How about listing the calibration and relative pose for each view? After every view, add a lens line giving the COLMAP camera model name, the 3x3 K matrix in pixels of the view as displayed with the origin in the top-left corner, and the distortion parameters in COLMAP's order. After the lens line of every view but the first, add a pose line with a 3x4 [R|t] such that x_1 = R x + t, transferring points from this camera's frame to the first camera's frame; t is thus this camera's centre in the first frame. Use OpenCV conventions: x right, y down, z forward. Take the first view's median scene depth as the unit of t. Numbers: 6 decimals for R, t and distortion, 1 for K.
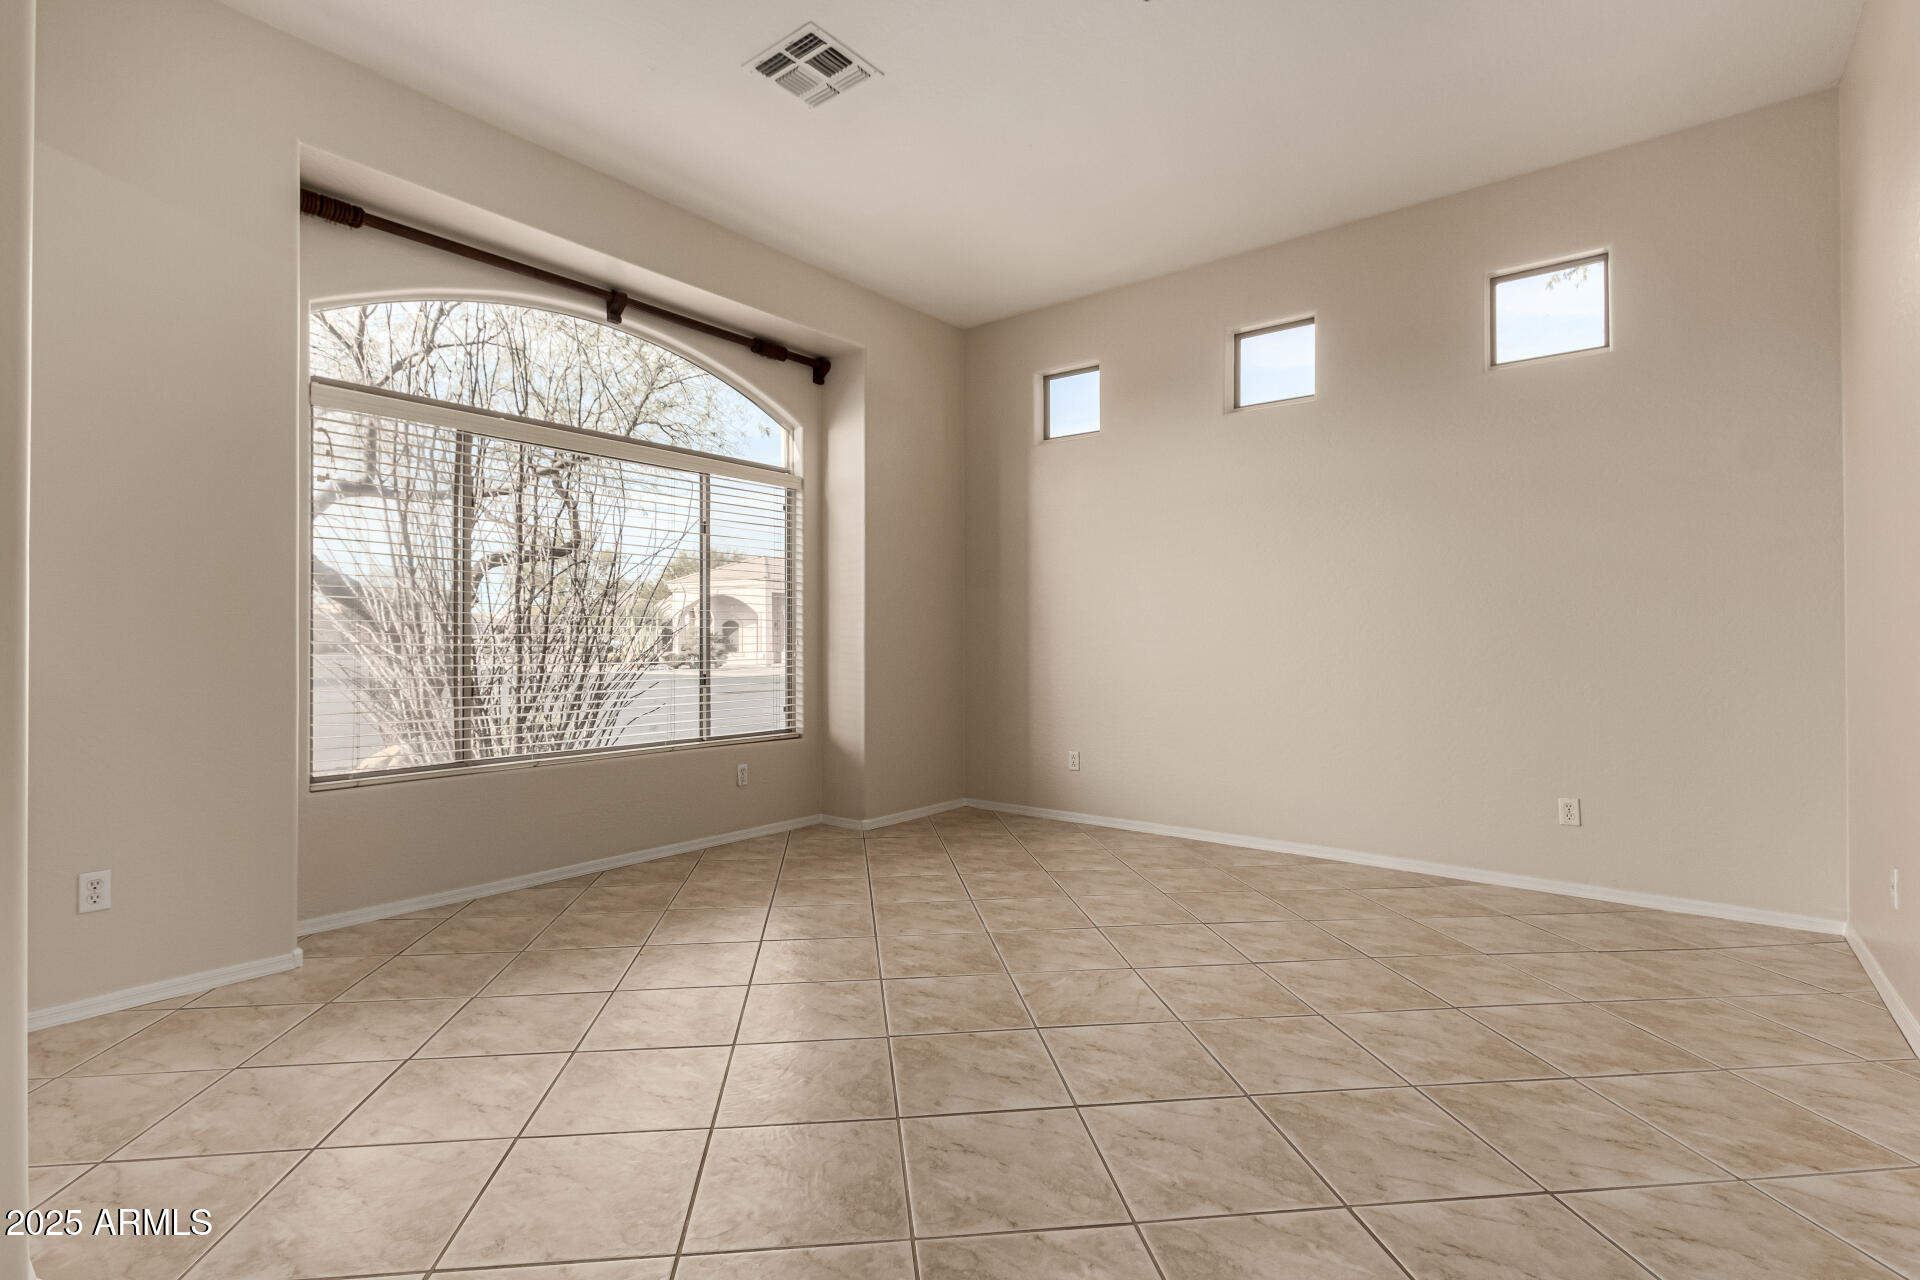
lens RADIAL K [[888.2, 0, 957.9], [0, 888.2, 626.4], [0, 0, 1]] dist [0.016235, -0.007718]
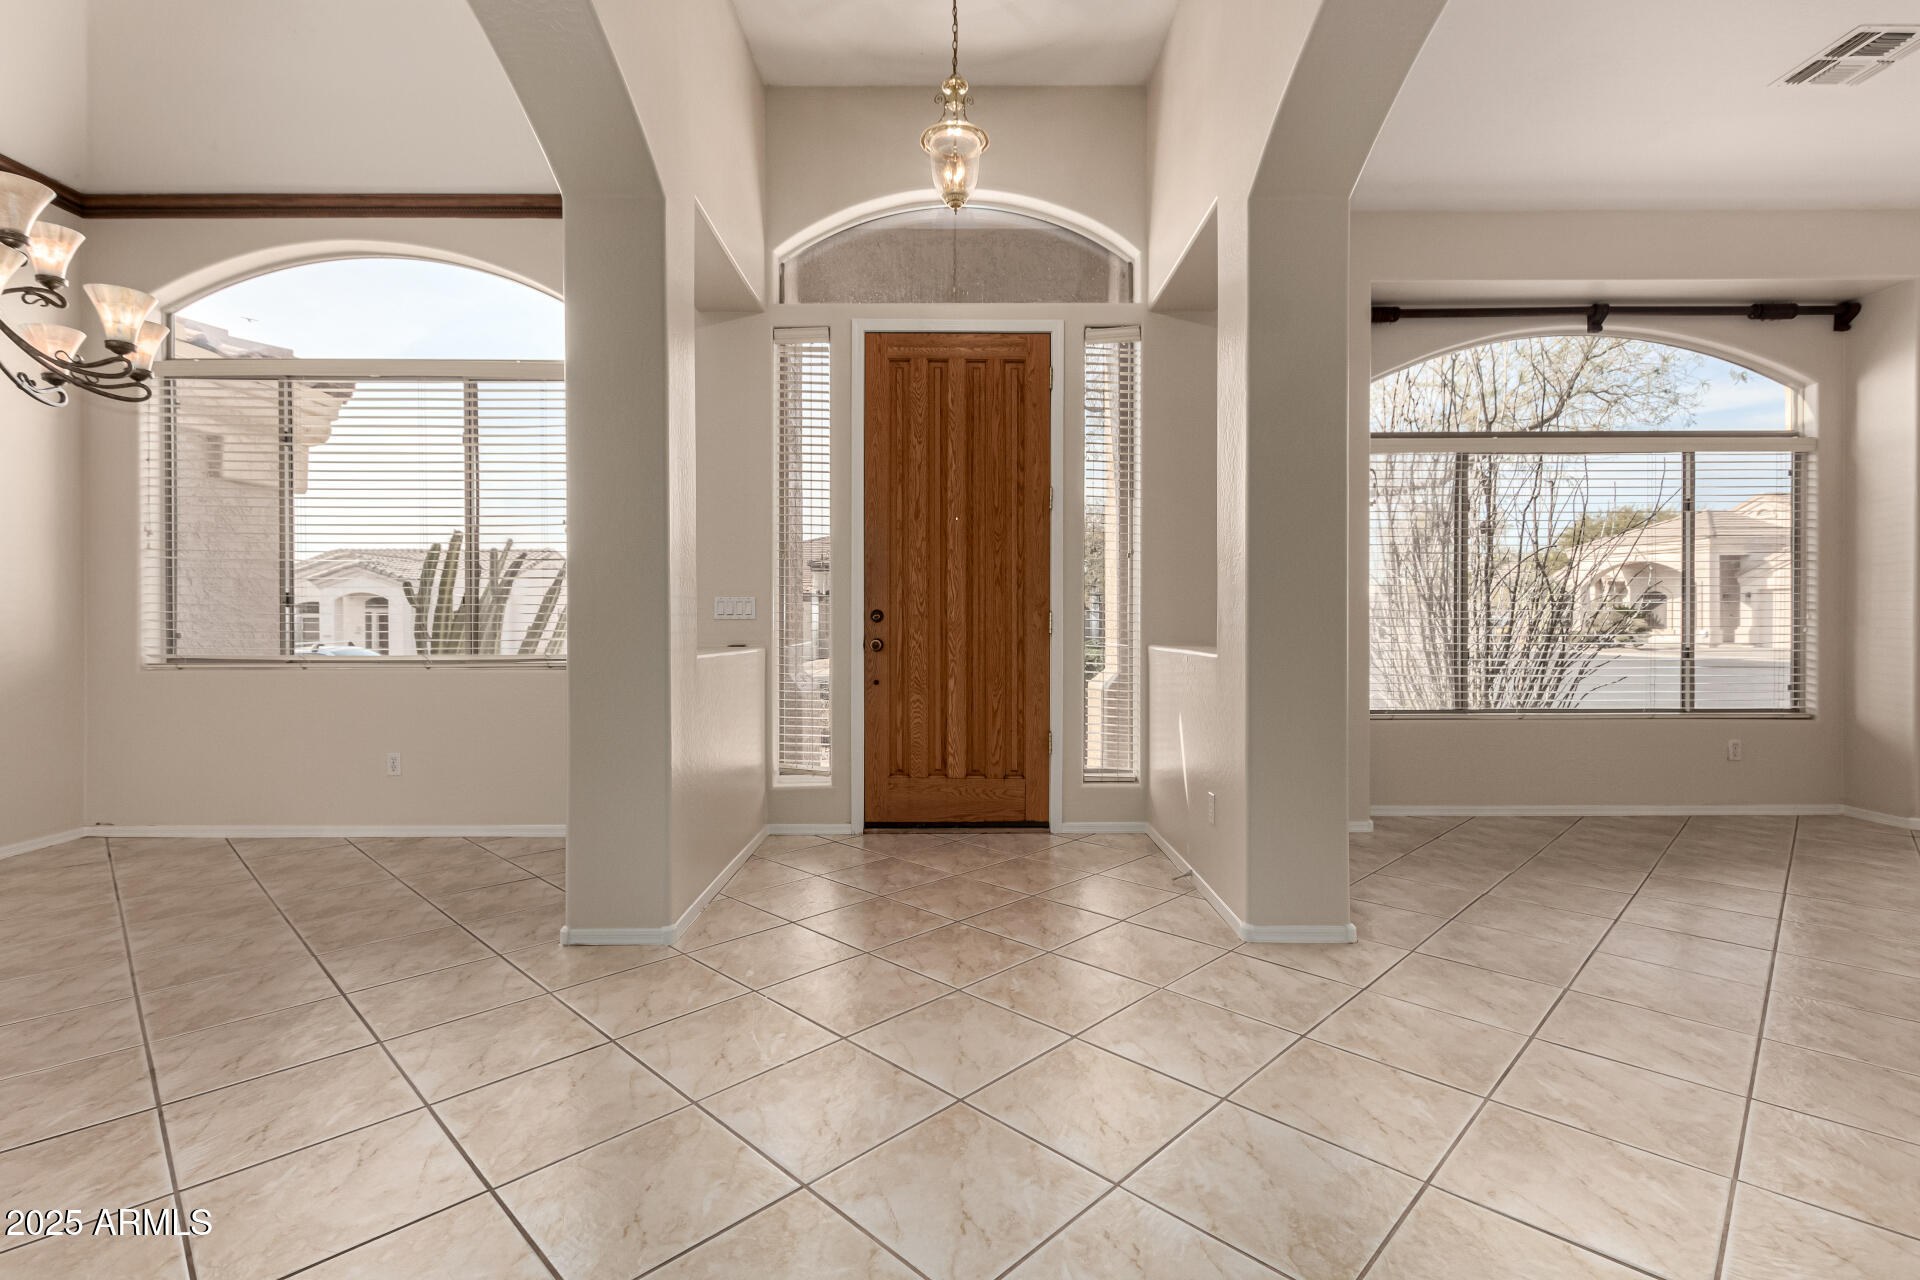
lens RADIAL K [[888.2, 0, 957.9], [0, 888.2, 626.4], [0, 0, 1]] dist [0.016235, -0.007718]
pose [[0.617892, 0.007374, -0.786228, 0.006839], [0.014679, 0.999674, 0.020912, -0.004514], [0.786126, -0.024462, 0.617582, -0.299887]]
